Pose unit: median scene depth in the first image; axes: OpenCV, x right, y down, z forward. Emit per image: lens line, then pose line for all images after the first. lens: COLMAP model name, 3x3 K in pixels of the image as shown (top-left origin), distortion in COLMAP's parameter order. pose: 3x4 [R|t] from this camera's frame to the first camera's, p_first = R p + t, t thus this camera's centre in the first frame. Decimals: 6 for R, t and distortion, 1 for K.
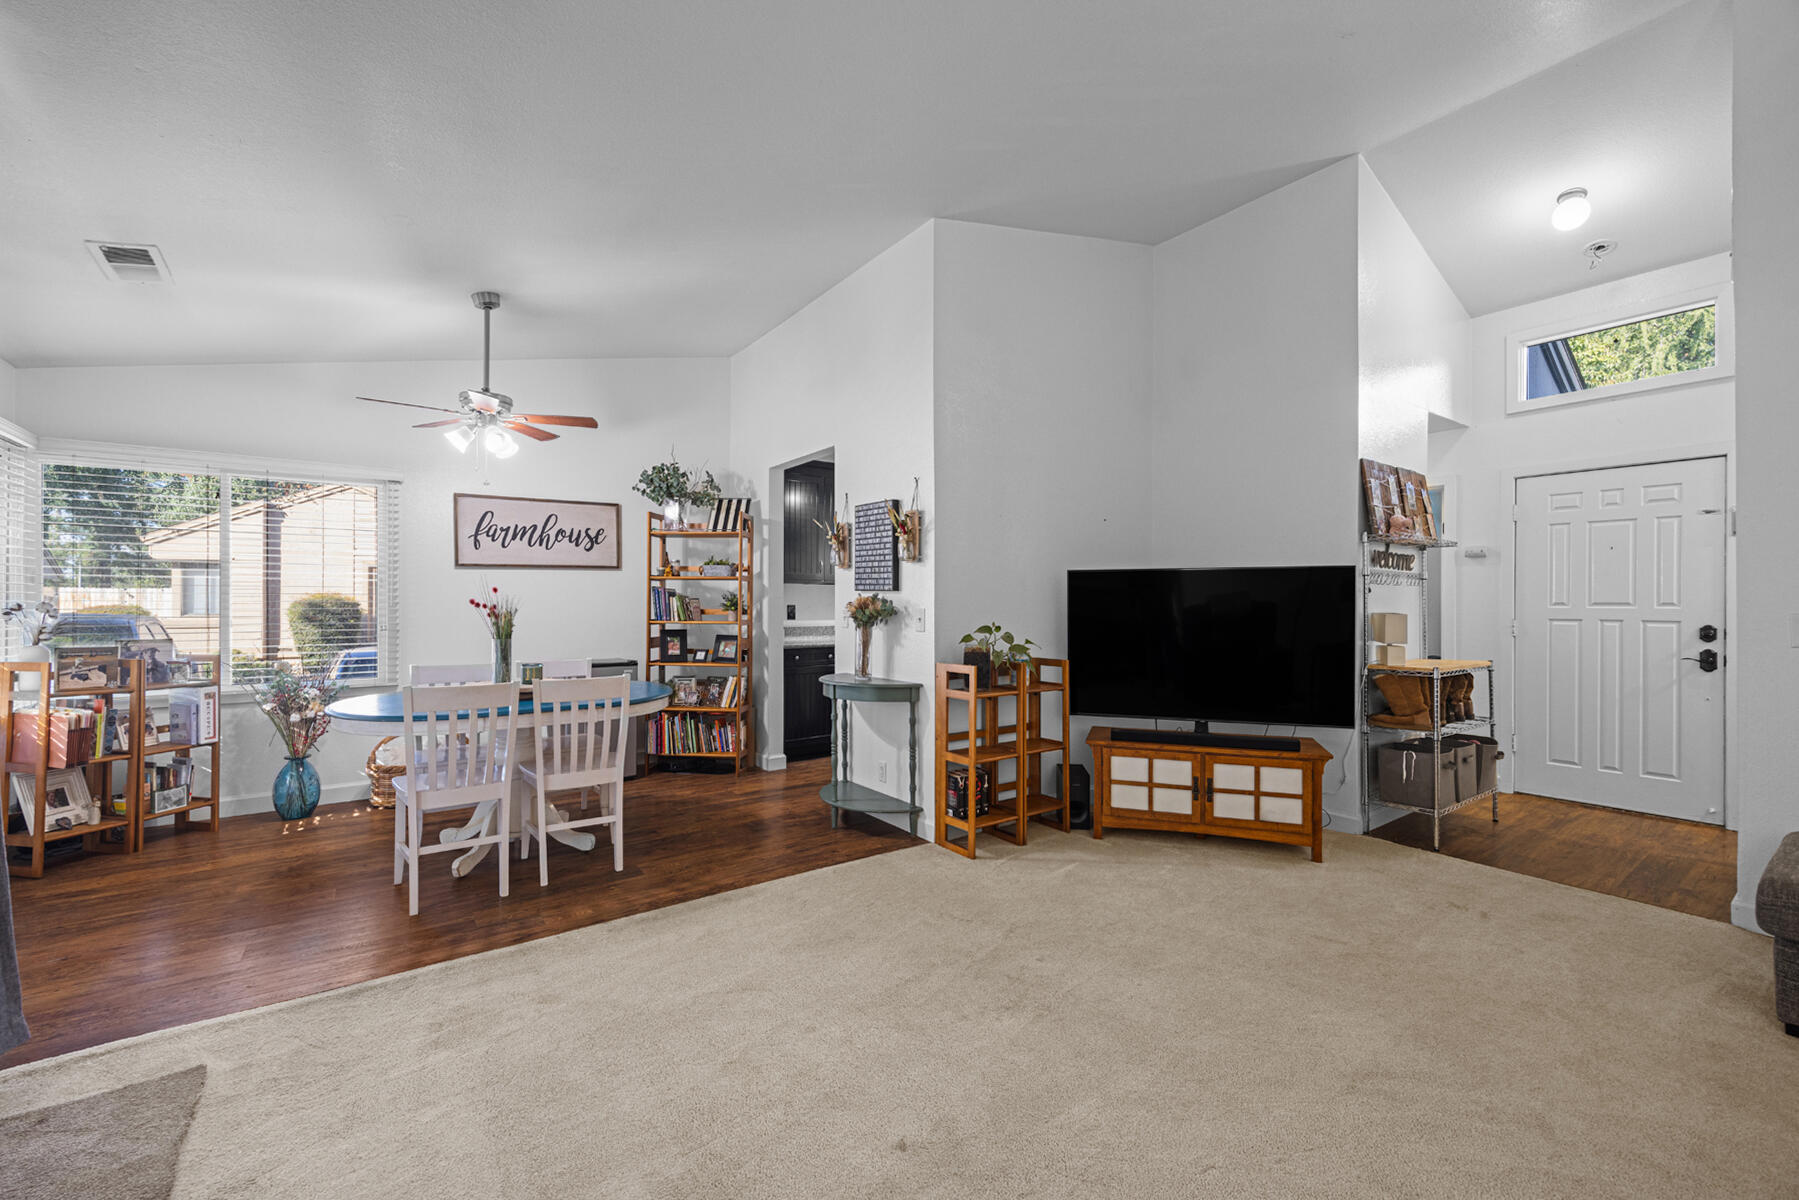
lens RADIAL K [[705.7, 0, 867.6], [0, 705.7, 598.9], [0, 0, 1]] dist [0.004044, -0.000517]
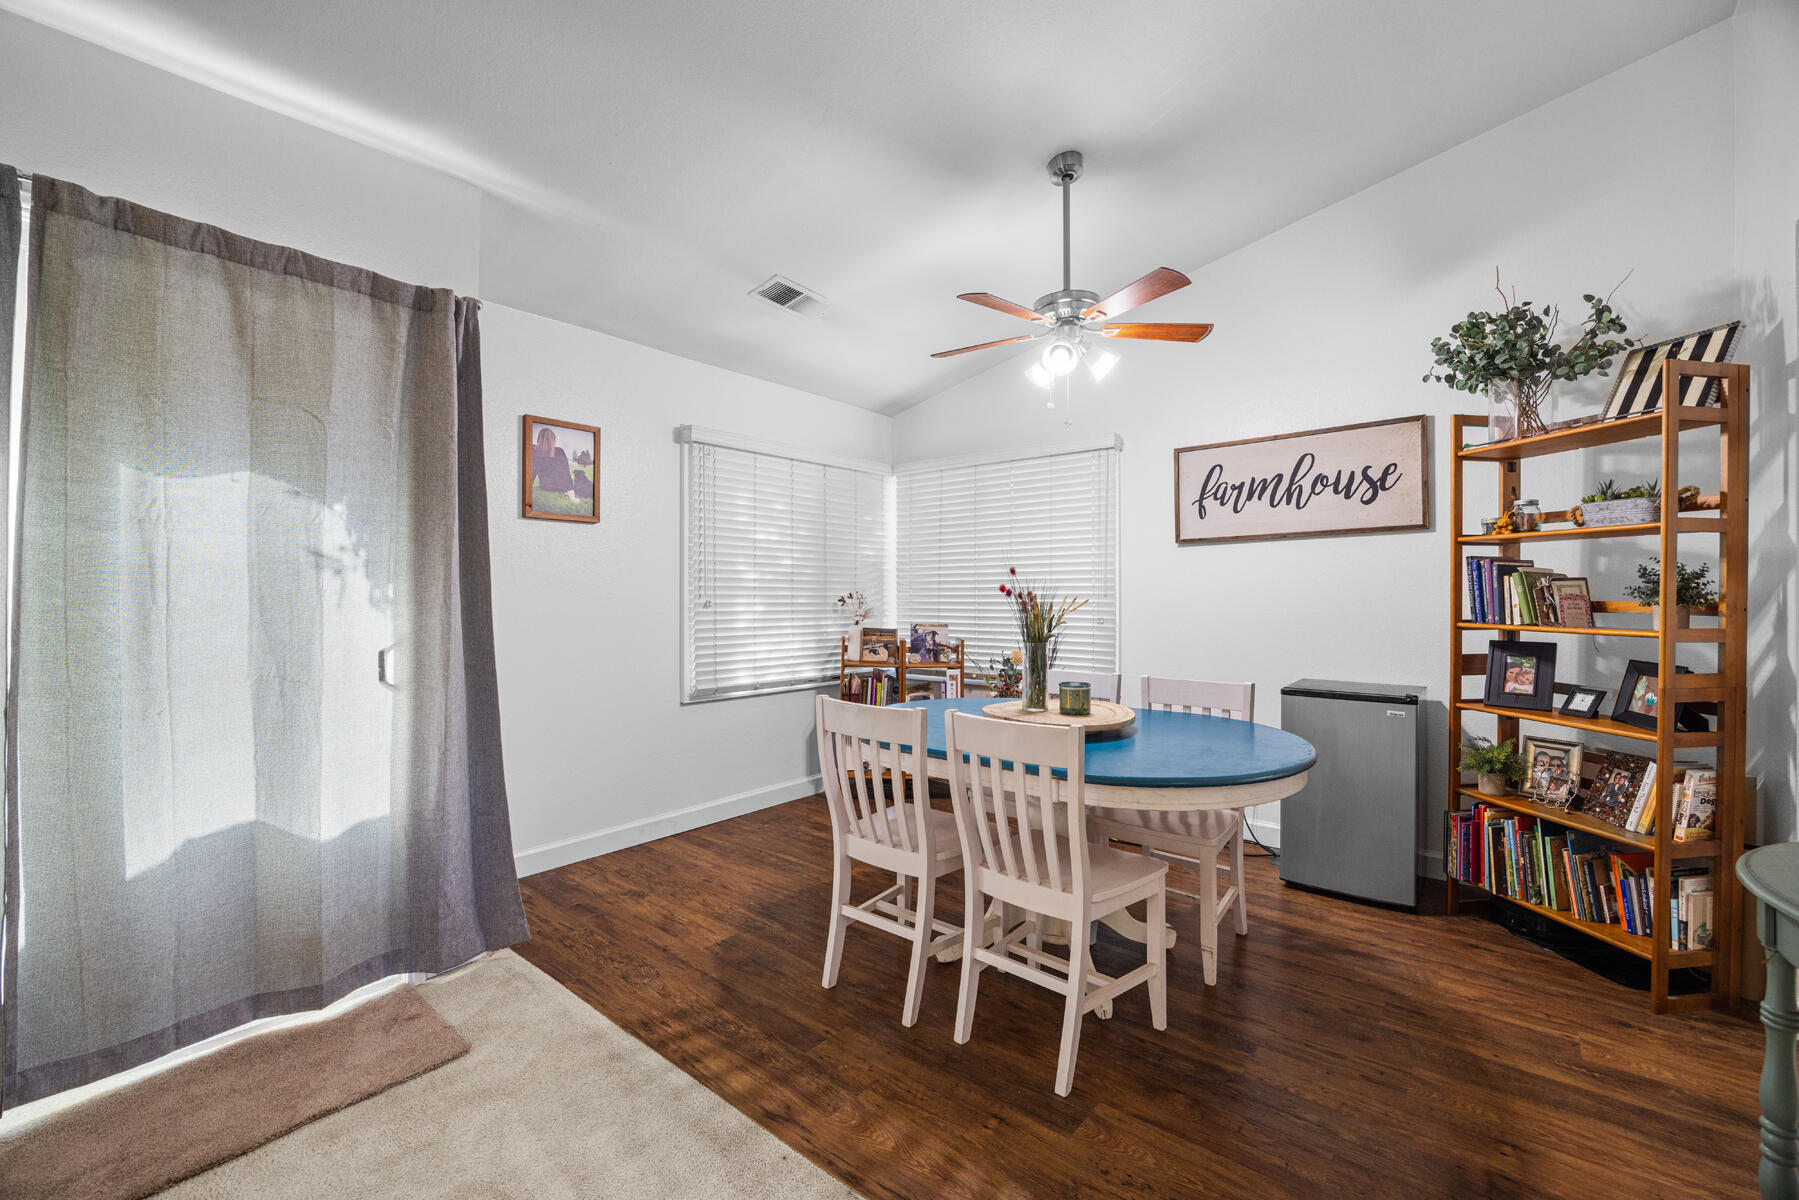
lens RADIAL K [[720.5, 0, 908.1], [0, 720.5, 597.0], [0, 0, 1]] dist [-0.013786, 0.000548]
pose [[0.296057, 0.001899, -0.955168, 0.076903], [0.009755, 0.999940, 0.005011, 0.005274], [0.955120, -0.010802, 0.296021, 0.453161]]
